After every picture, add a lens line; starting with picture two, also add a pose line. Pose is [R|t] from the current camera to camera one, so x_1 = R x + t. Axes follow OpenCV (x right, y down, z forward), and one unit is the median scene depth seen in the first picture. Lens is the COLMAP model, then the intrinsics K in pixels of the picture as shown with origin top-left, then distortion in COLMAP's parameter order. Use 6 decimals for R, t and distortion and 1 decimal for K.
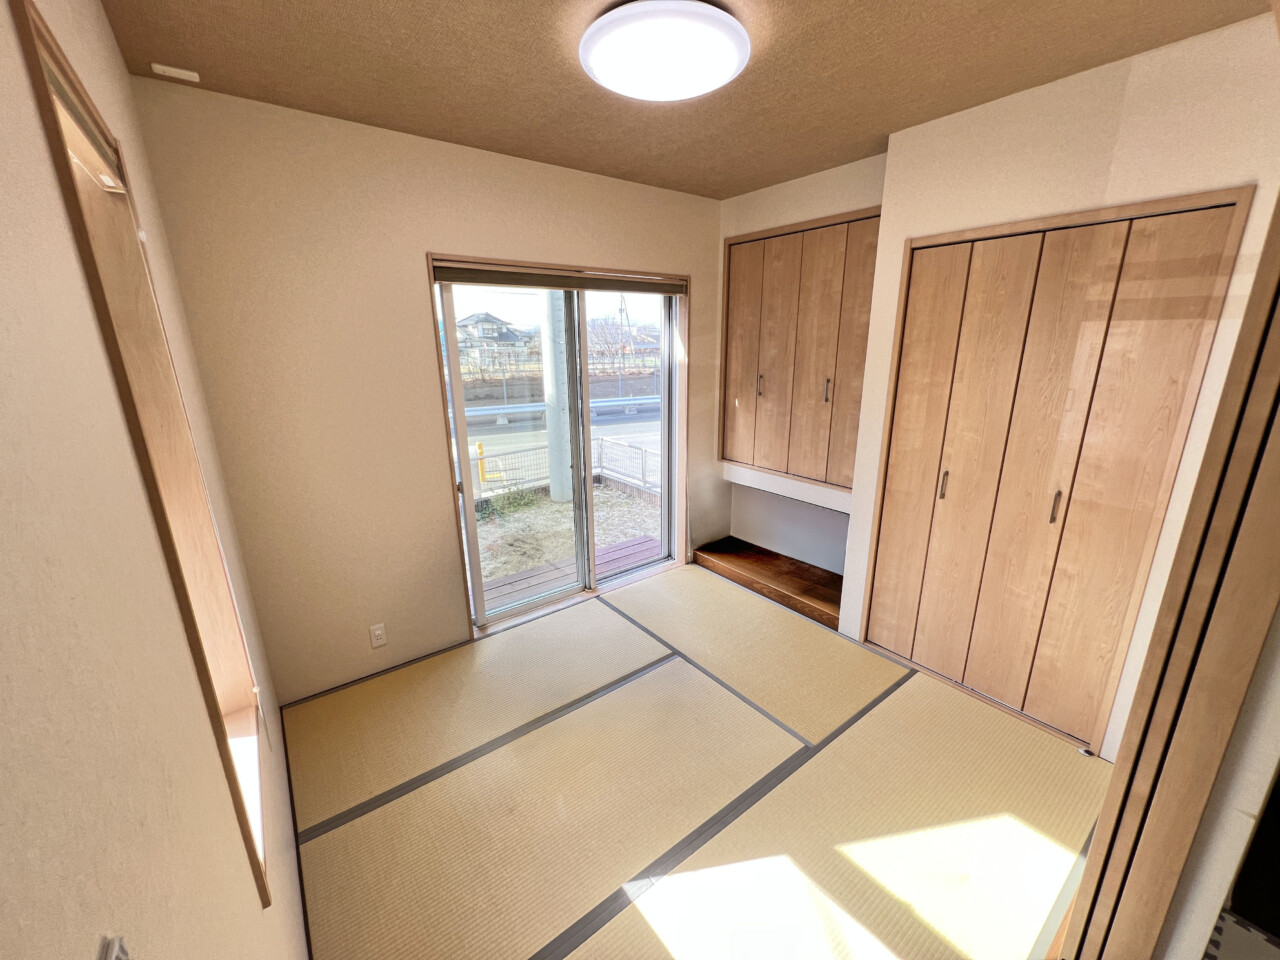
lens RADIAL K [[509.5, 0, 639.4], [0, 509.5, 481.3], [0, 0, 1]] dist [-0.006713, 0.001107]
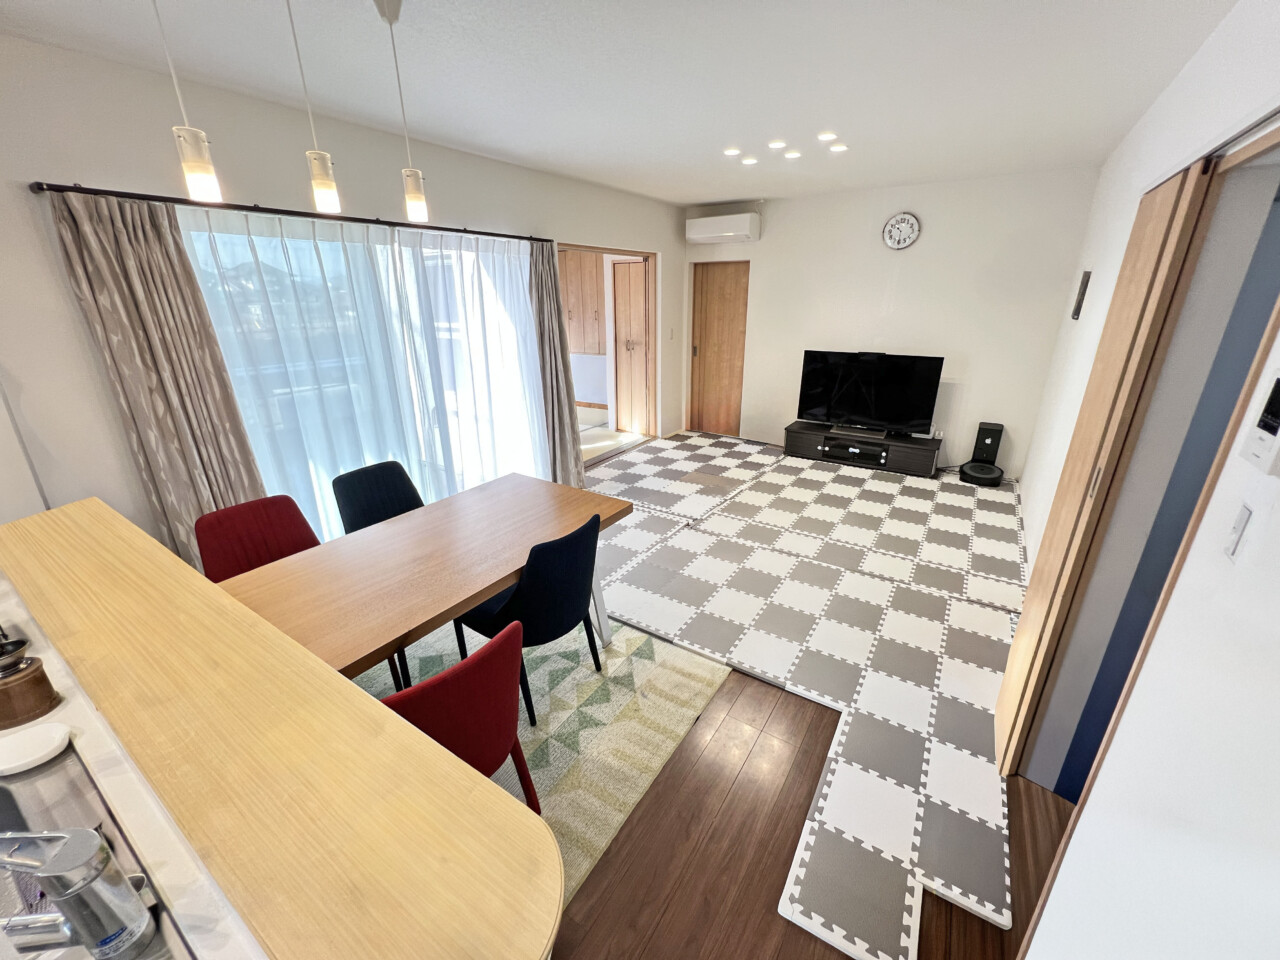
lens RADIAL K [[509.5, 0, 639.6], [0, 509.5, 479.3], [0, 0, 1]] dist [-0.006713, 0.001107]
pose [[0.943005, -0.110815, 0.313785, -0.291172], [0.086374, 0.992117, 0.090798, 0.396741], [-0.321373, -0.058520, 0.945143, -1.431831]]
